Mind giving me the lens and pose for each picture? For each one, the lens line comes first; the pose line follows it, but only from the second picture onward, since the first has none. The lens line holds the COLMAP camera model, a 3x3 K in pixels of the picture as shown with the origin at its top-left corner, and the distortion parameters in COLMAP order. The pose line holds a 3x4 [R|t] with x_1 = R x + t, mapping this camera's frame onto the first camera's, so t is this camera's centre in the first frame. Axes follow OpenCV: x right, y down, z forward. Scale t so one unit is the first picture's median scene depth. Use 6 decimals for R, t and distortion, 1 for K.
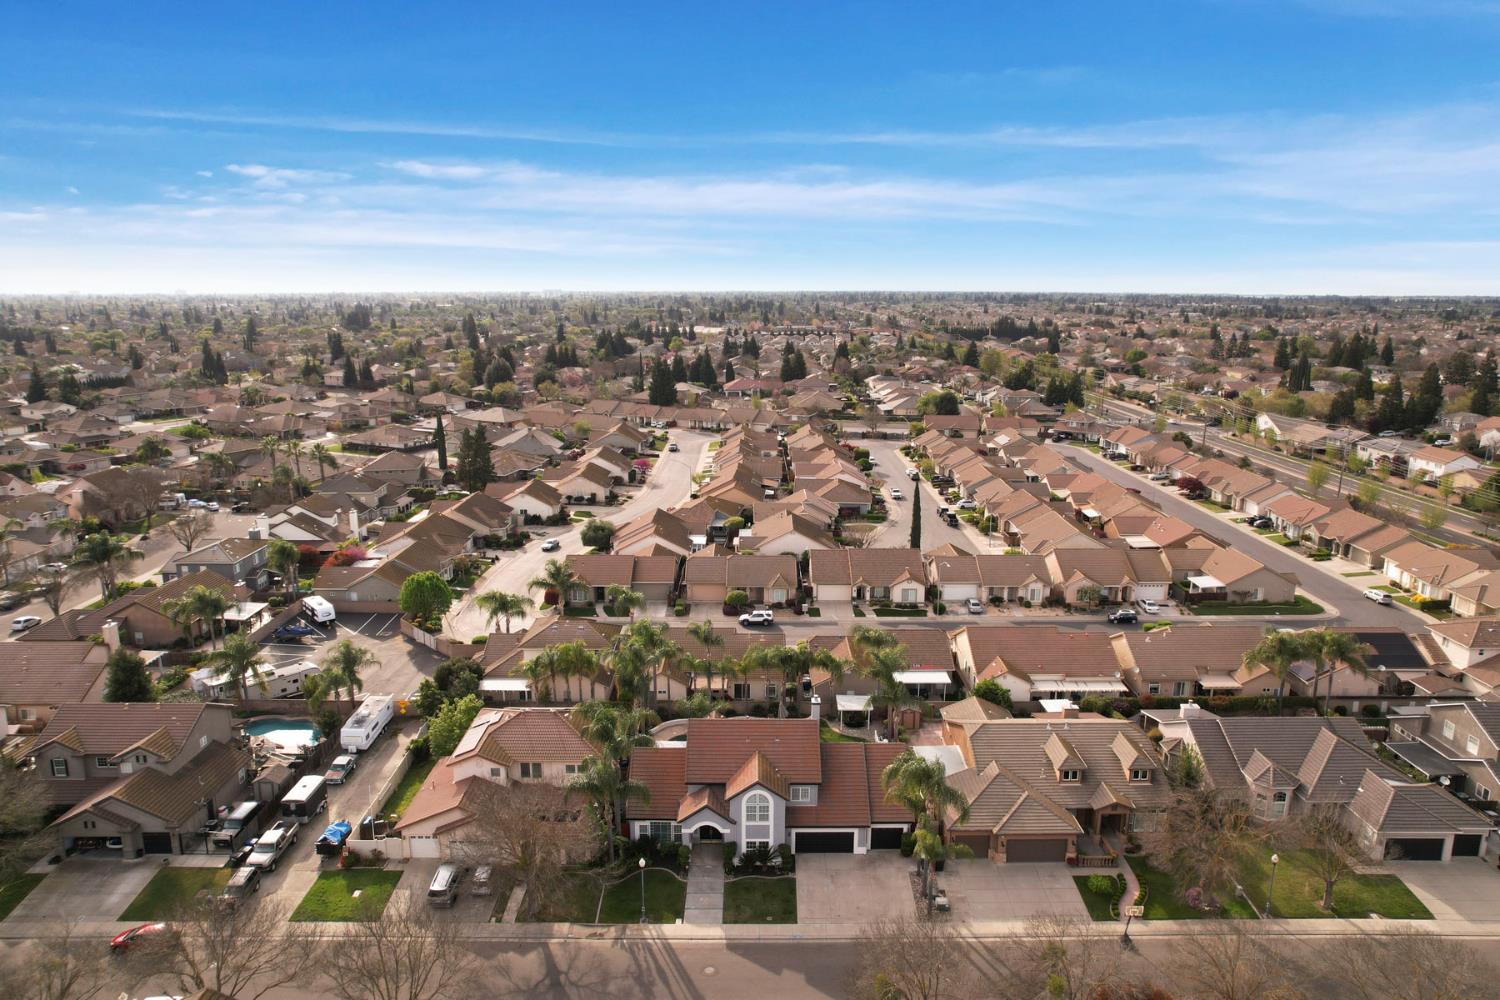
lens RADIAL K [[977.0, 0, 755.6], [0, 977.0, 500.7], [0, 0, 1]] dist [-0.074275, 0.066274]
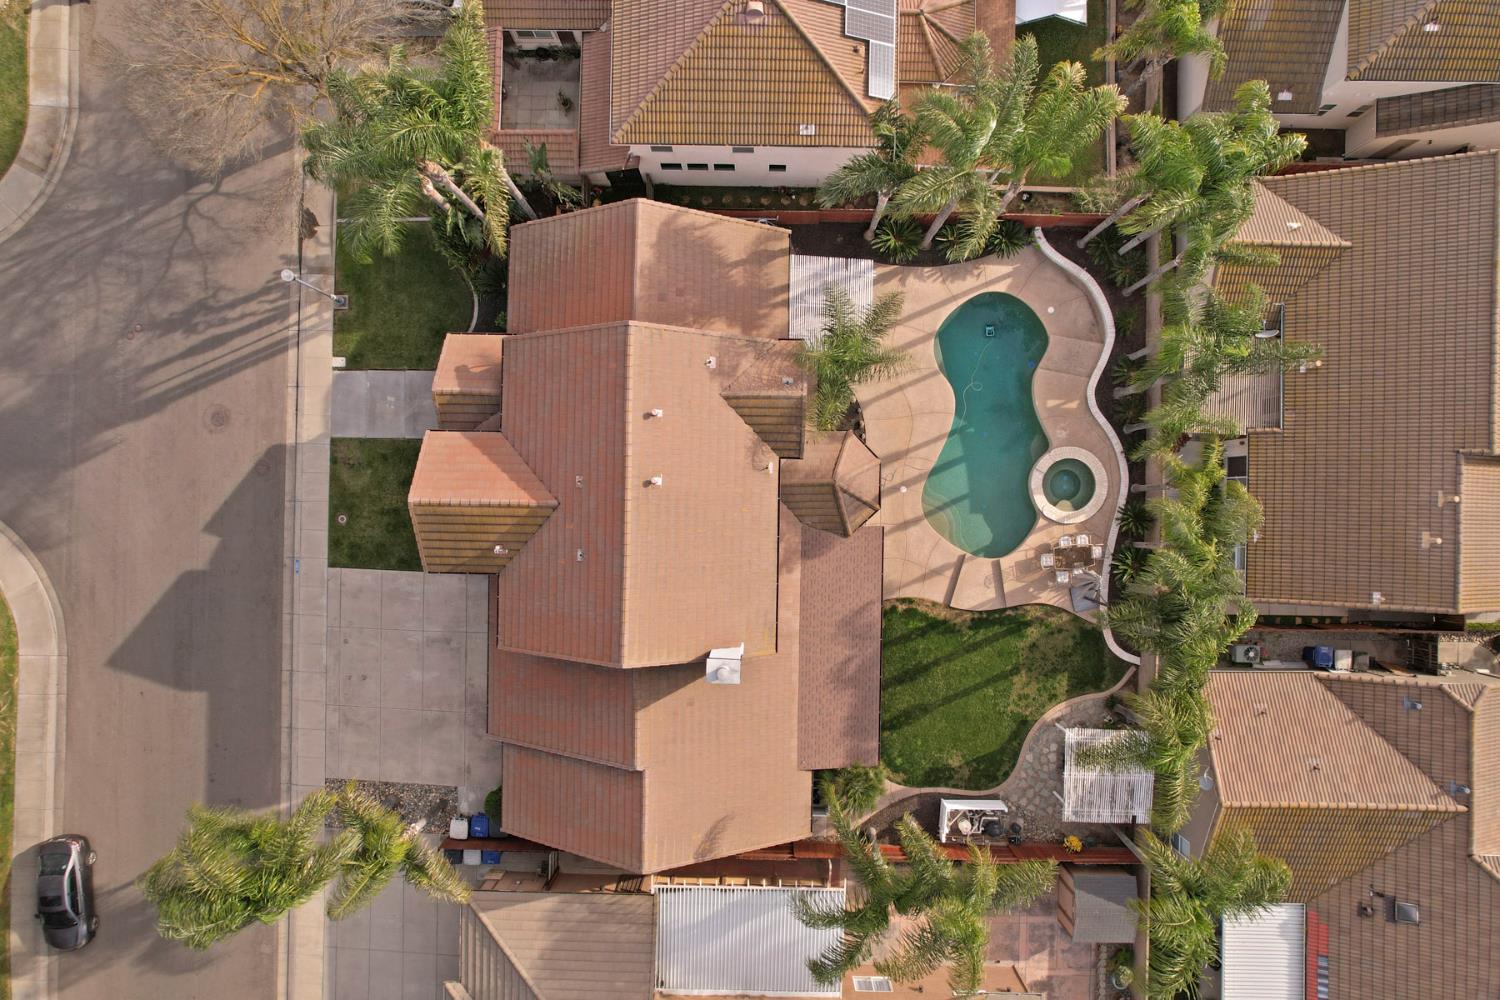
lens RADIAL K [[977.0, 0, 755.6], [0, 977.0, 500.7], [0, 0, 1]] dist [-0.074275, 0.066274]
pose [[-0.018105, 0.999666, -0.018468, 0.006431], [-0.223509, 0.013957, 0.974602, -0.122658], [0.974534, 0.021773, 0.223181, 0.756592]]
